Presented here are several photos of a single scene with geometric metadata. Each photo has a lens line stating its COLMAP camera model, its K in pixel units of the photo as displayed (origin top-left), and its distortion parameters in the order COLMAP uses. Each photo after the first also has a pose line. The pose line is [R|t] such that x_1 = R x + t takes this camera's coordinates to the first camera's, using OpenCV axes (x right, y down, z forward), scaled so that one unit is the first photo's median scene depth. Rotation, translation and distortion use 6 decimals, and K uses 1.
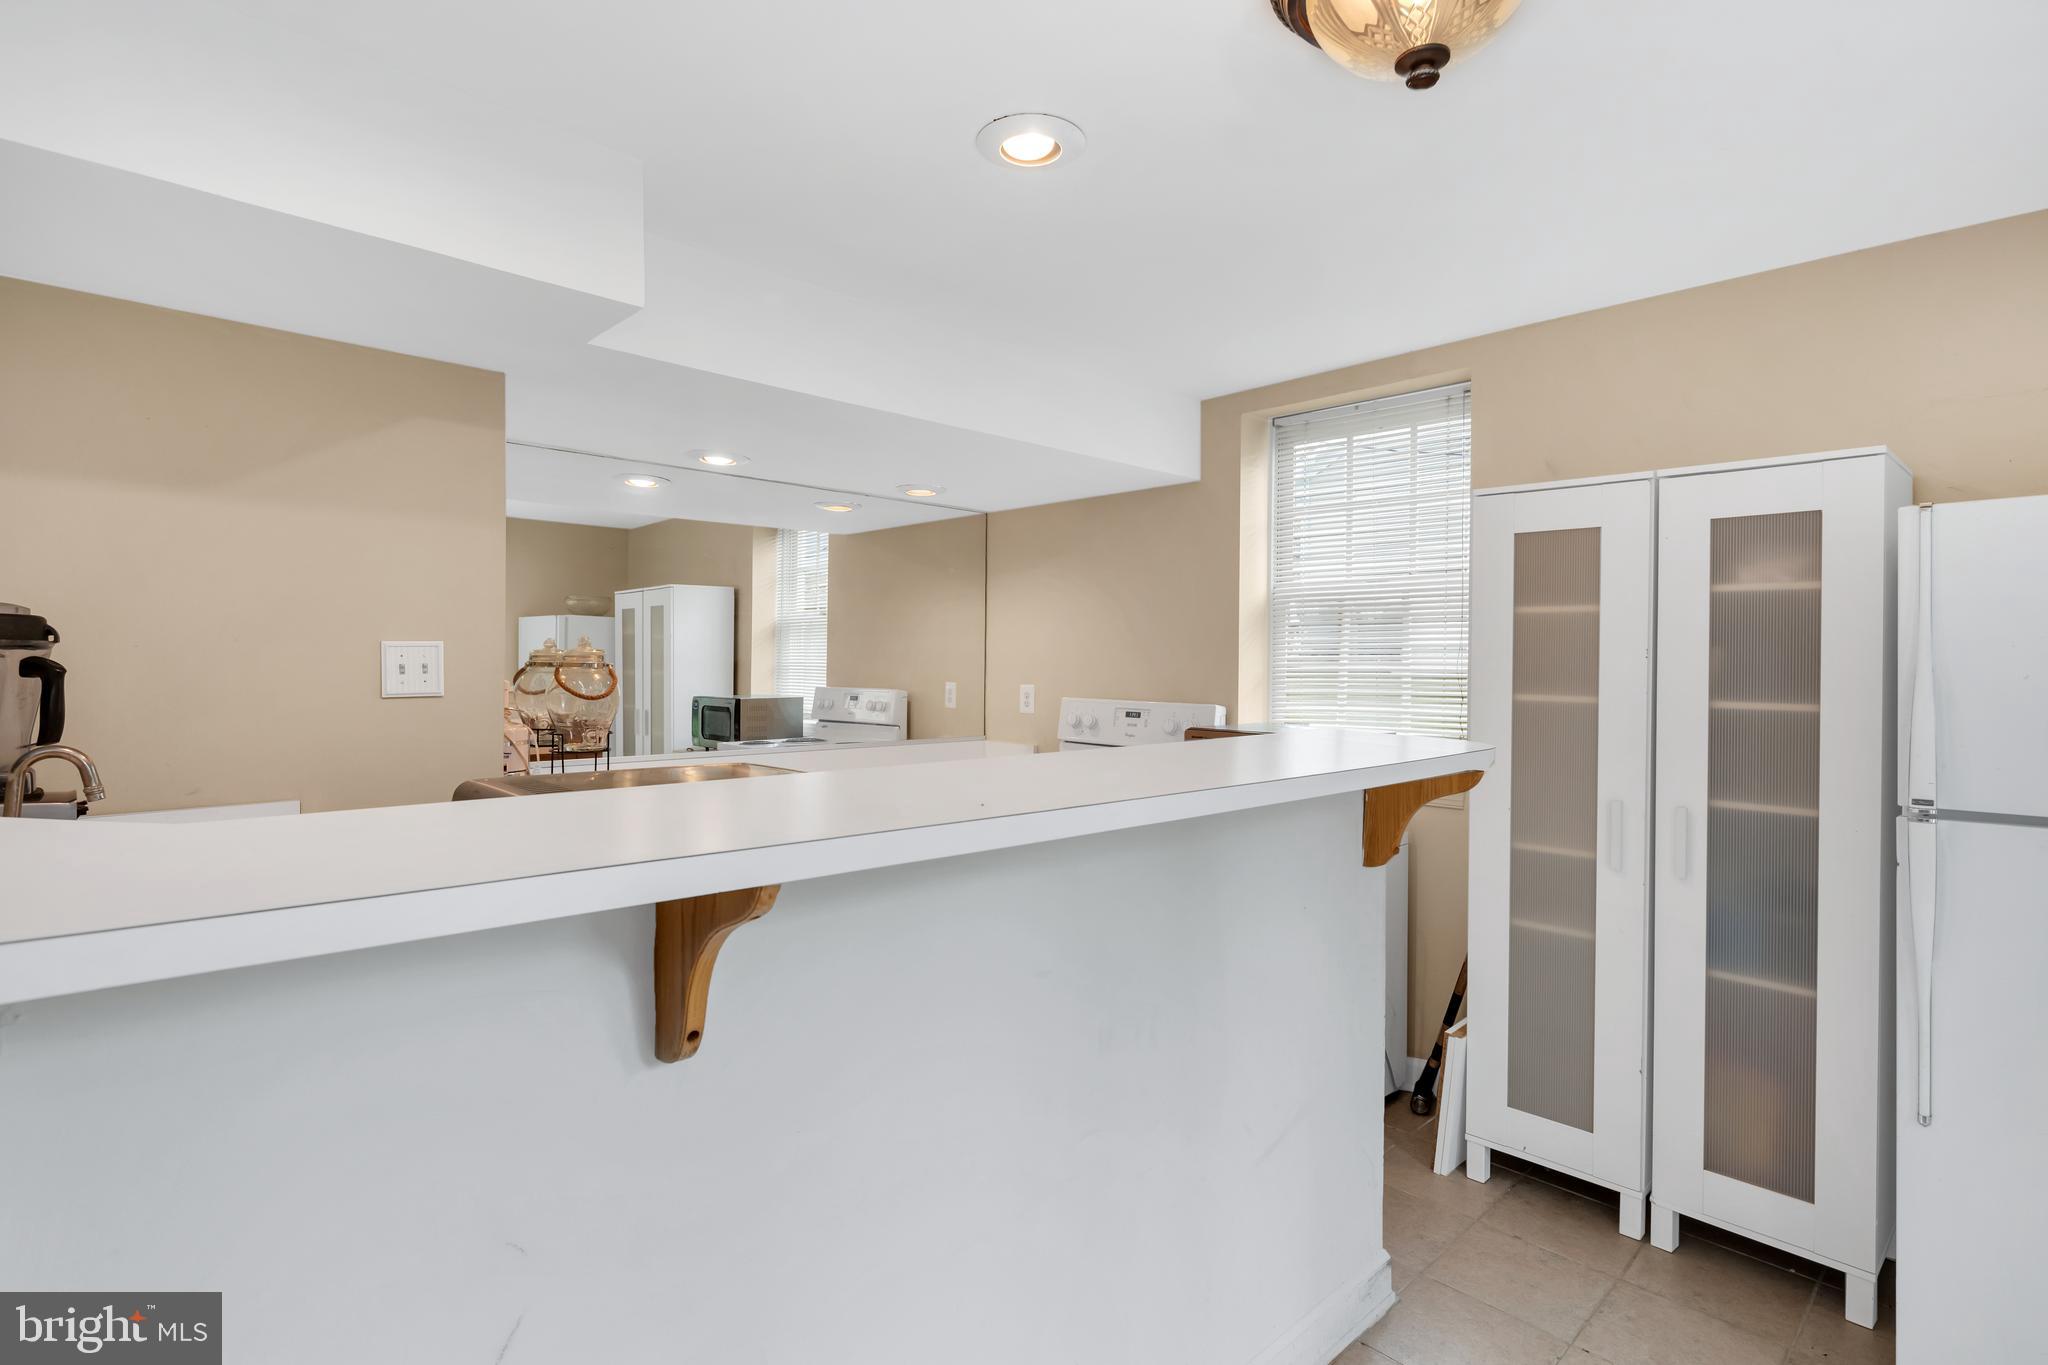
lens RADIAL K [[989.9, 0, 1022.3], [0, 989.9, 680.8], [0, 0, 1]] dist [0.005113, 0.000150]
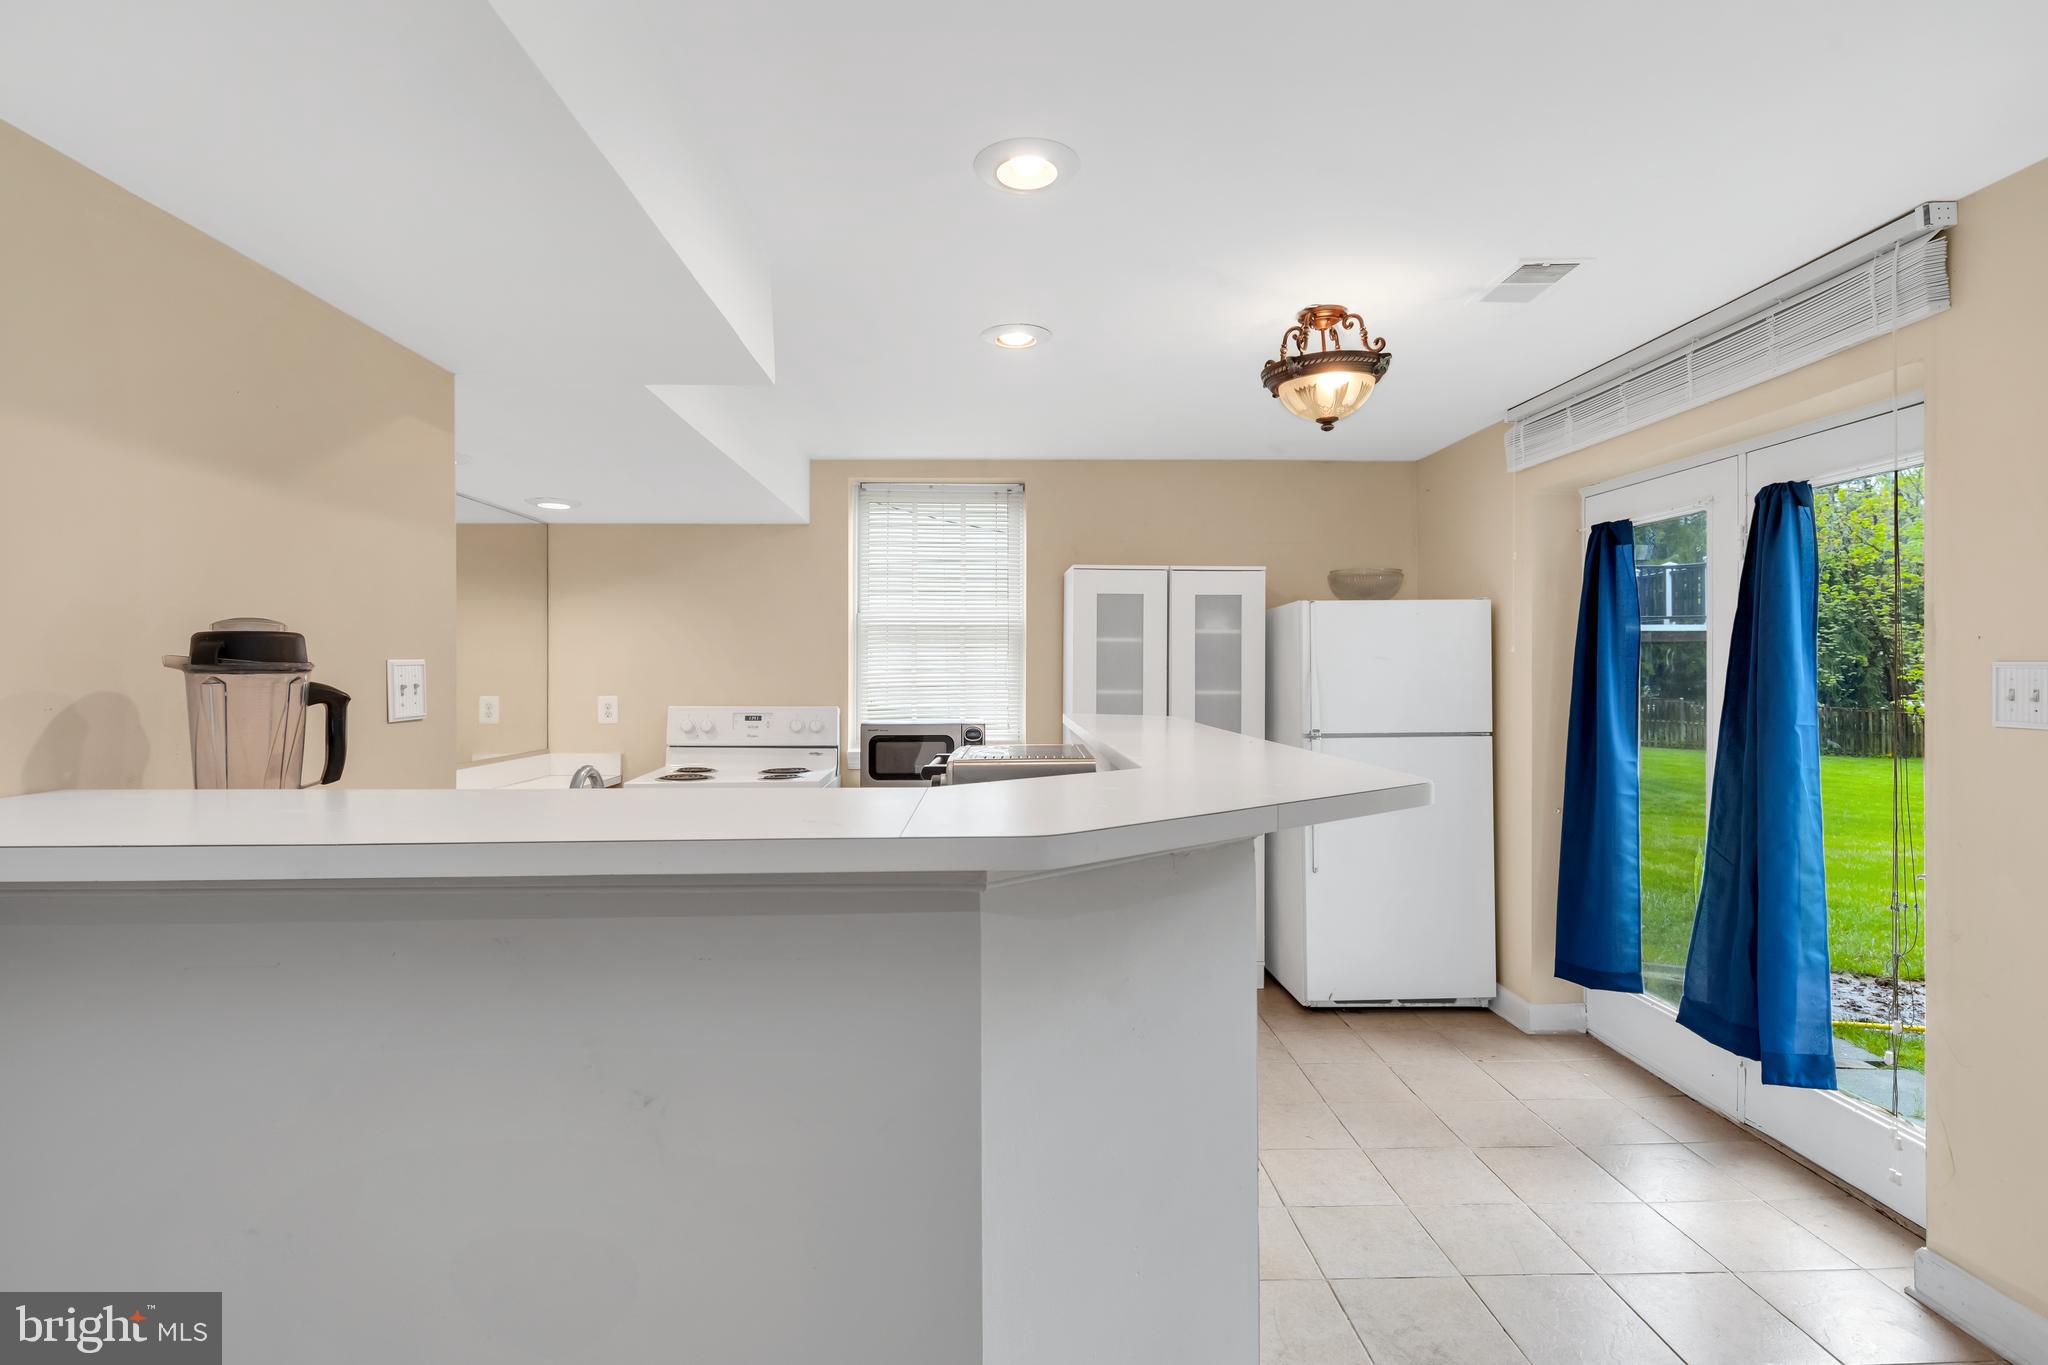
lens RADIAL K [[989.9, 0, 1023.1], [0, 989.9, 672.1], [0, 0, 1]] dist [0.005113, 0.000150]
pose [[0.672431, -0.009857, 0.740094, -0.860467], [0.021444, 0.999751, -0.006168, -0.009412], [-0.739849, 0.020018, 0.672475, -0.024233]]
